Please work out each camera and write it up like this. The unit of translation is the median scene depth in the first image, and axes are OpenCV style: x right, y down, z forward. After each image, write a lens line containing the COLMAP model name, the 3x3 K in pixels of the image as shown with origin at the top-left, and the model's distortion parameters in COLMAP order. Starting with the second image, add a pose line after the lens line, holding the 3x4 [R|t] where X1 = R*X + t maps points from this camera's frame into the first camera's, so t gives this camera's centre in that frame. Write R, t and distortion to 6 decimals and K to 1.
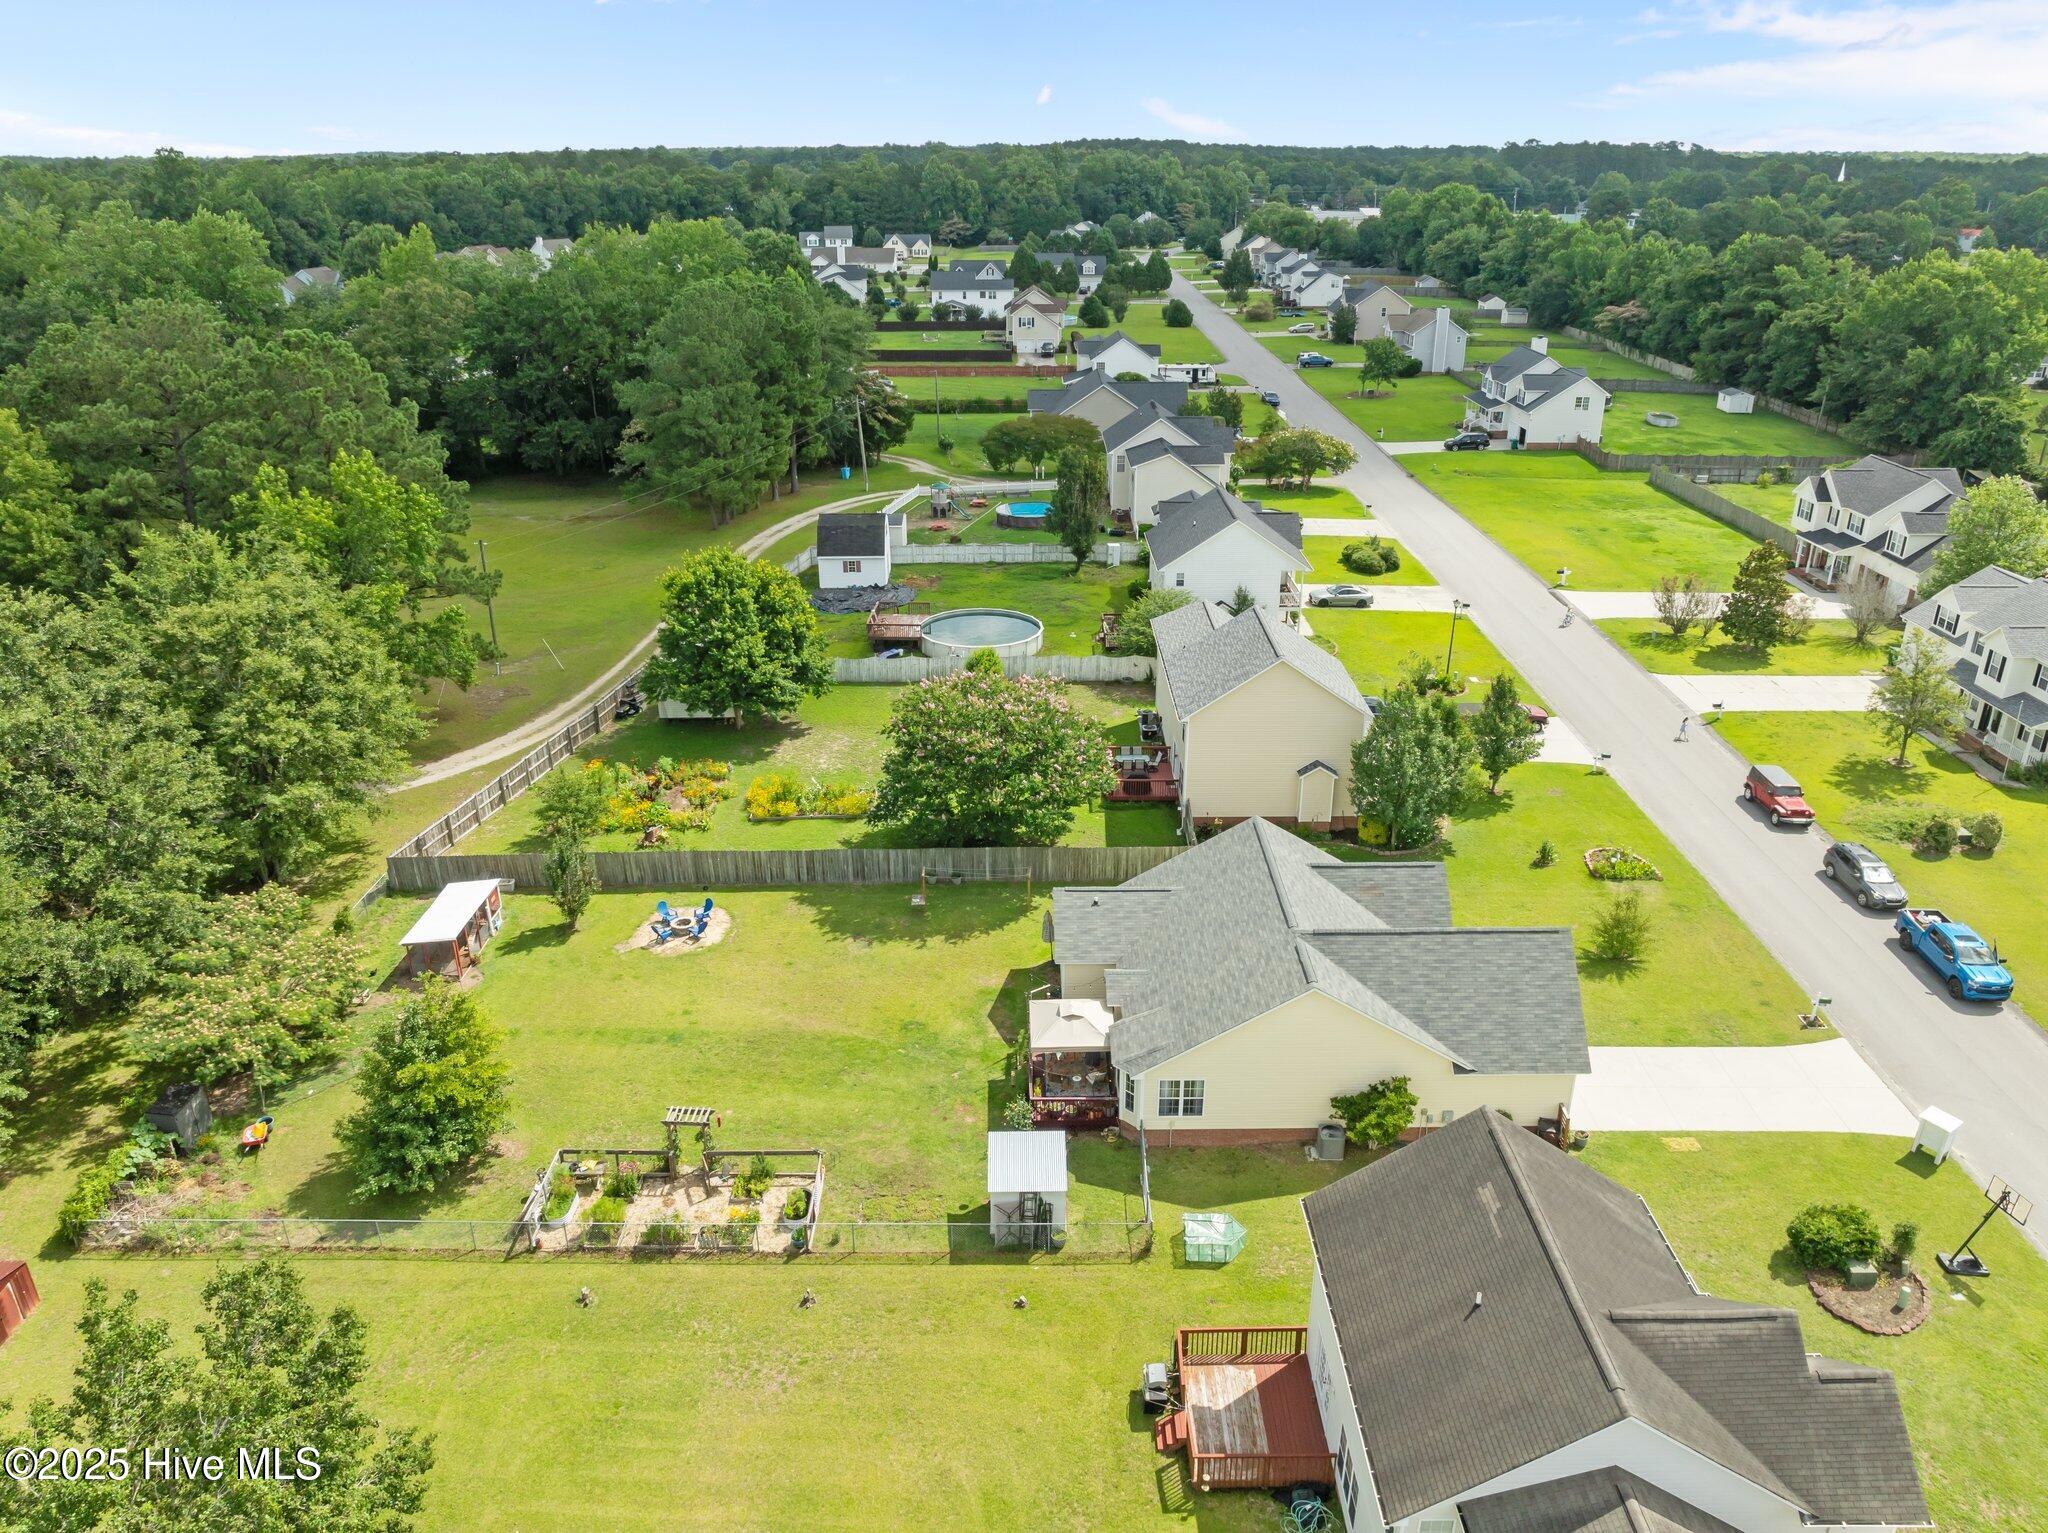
lens RADIAL K [[1434.4, 0, 1032.6], [0, 1434.4, 771.8], [0, 0, 1]] dist [-0.036617, 0.006764]
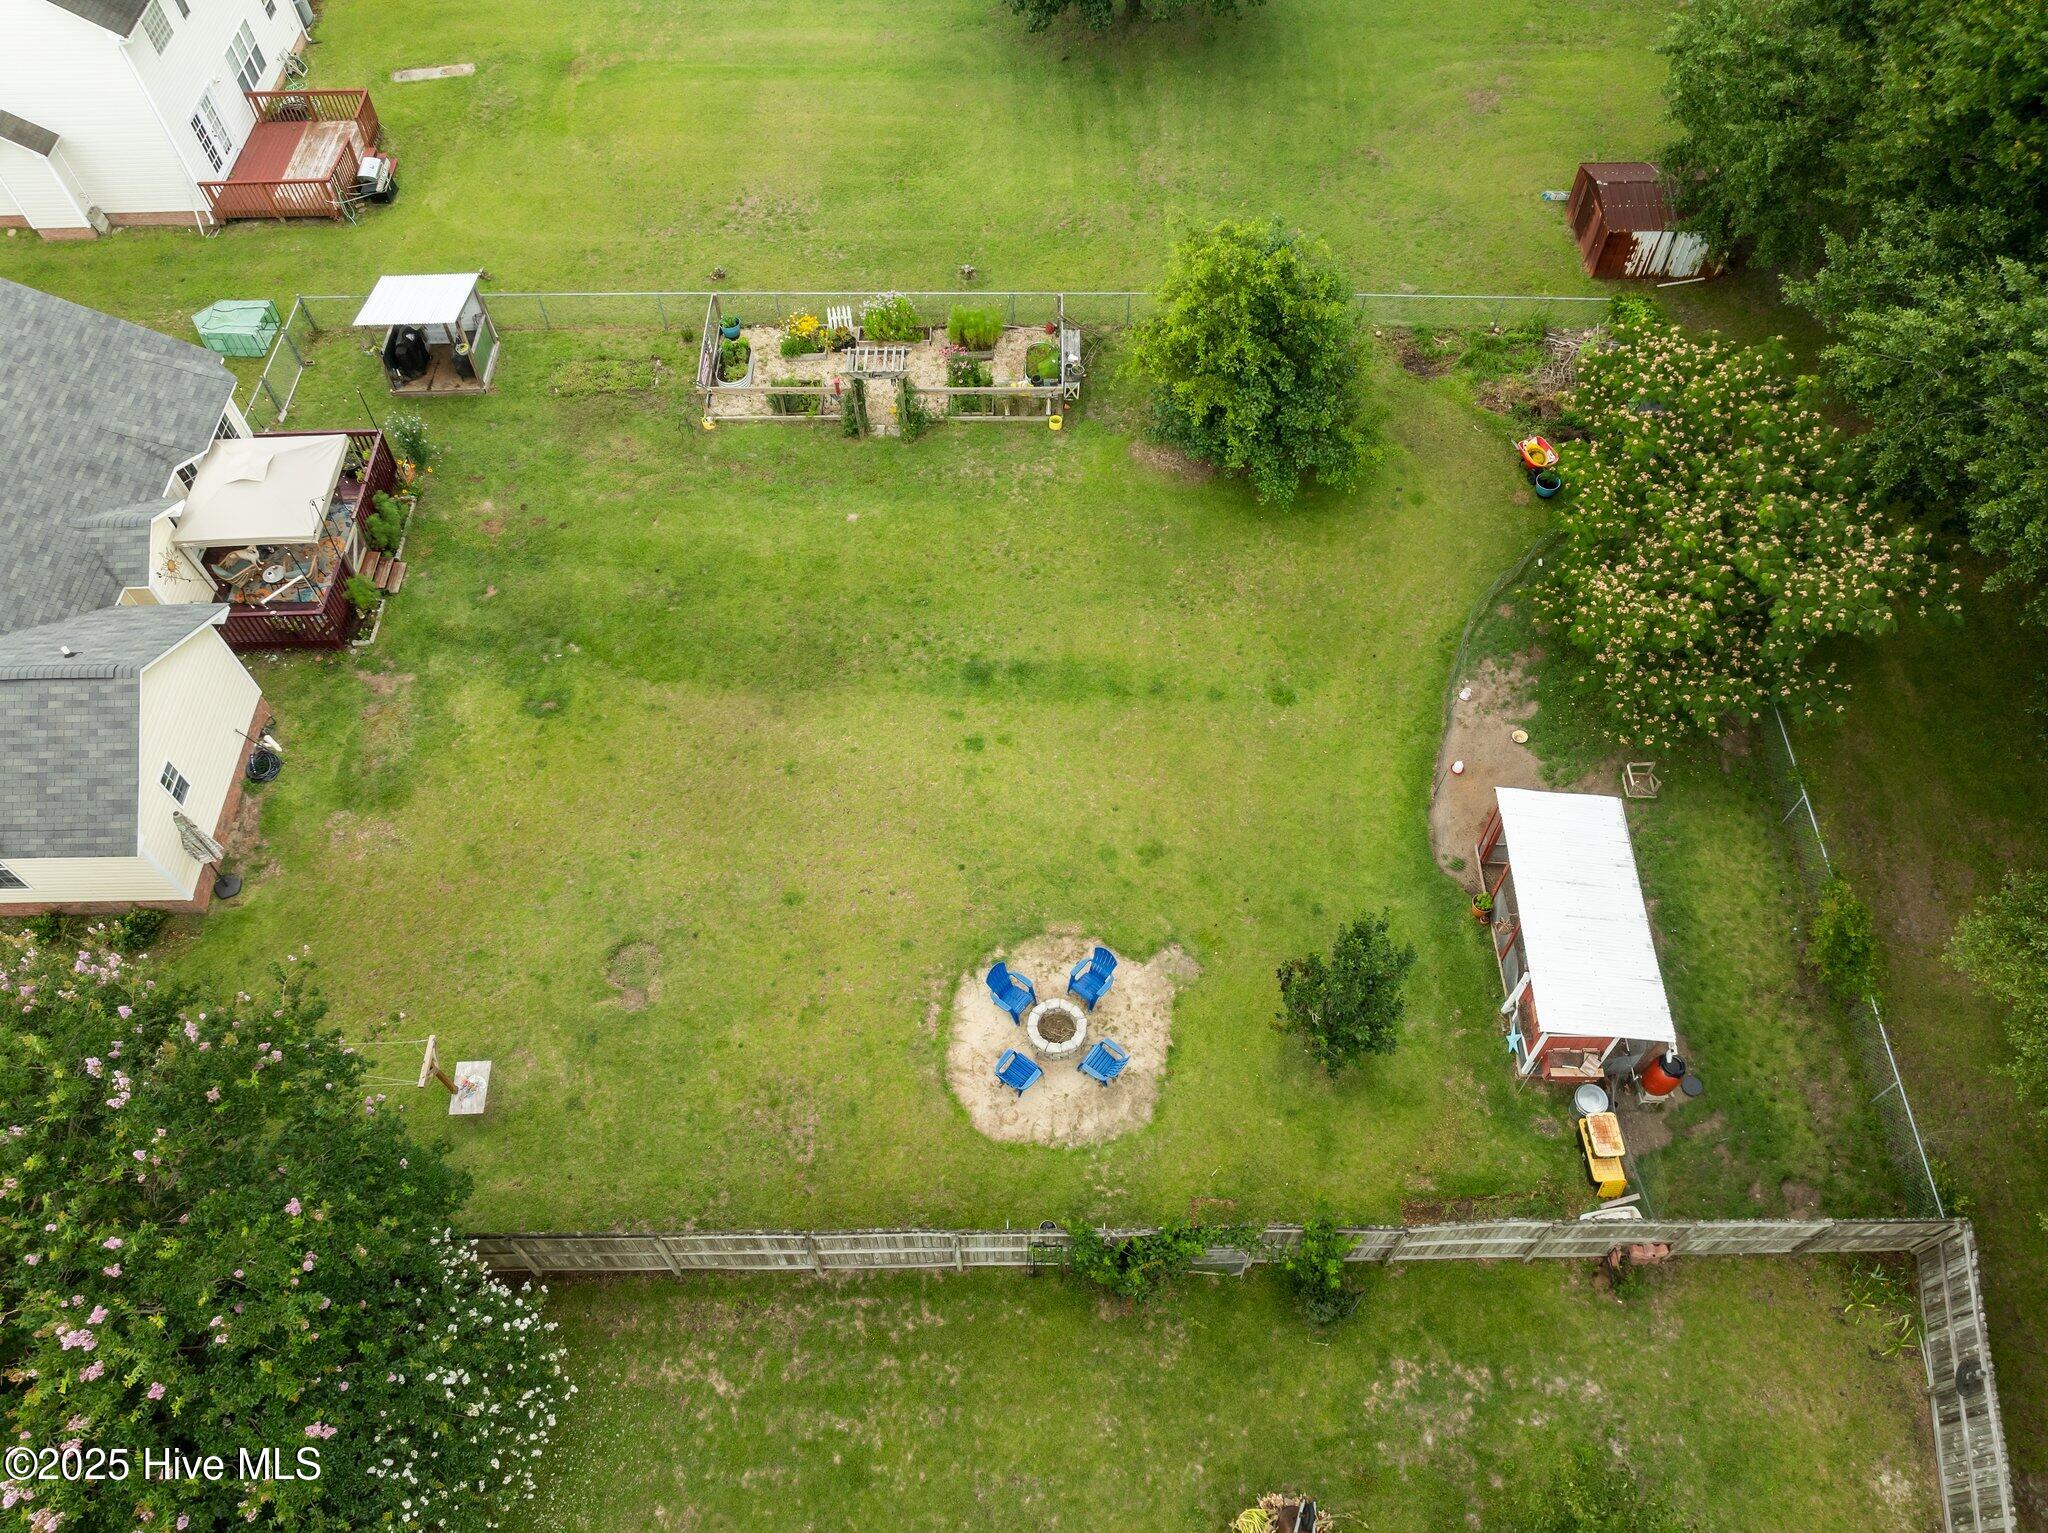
lens RADIAL K [[1460.9, 0, 1034.6], [0, 1460.9, 736.5], [0, 0, 1]] dist [-0.026062, 0.004195]
pose [[-0.999889, 0.014578, -0.003144, -0.335186], [-0.000307, 0.190663, 0.981656, -0.456905], [0.014910, 0.981547, -0.190637, 1.405156]]
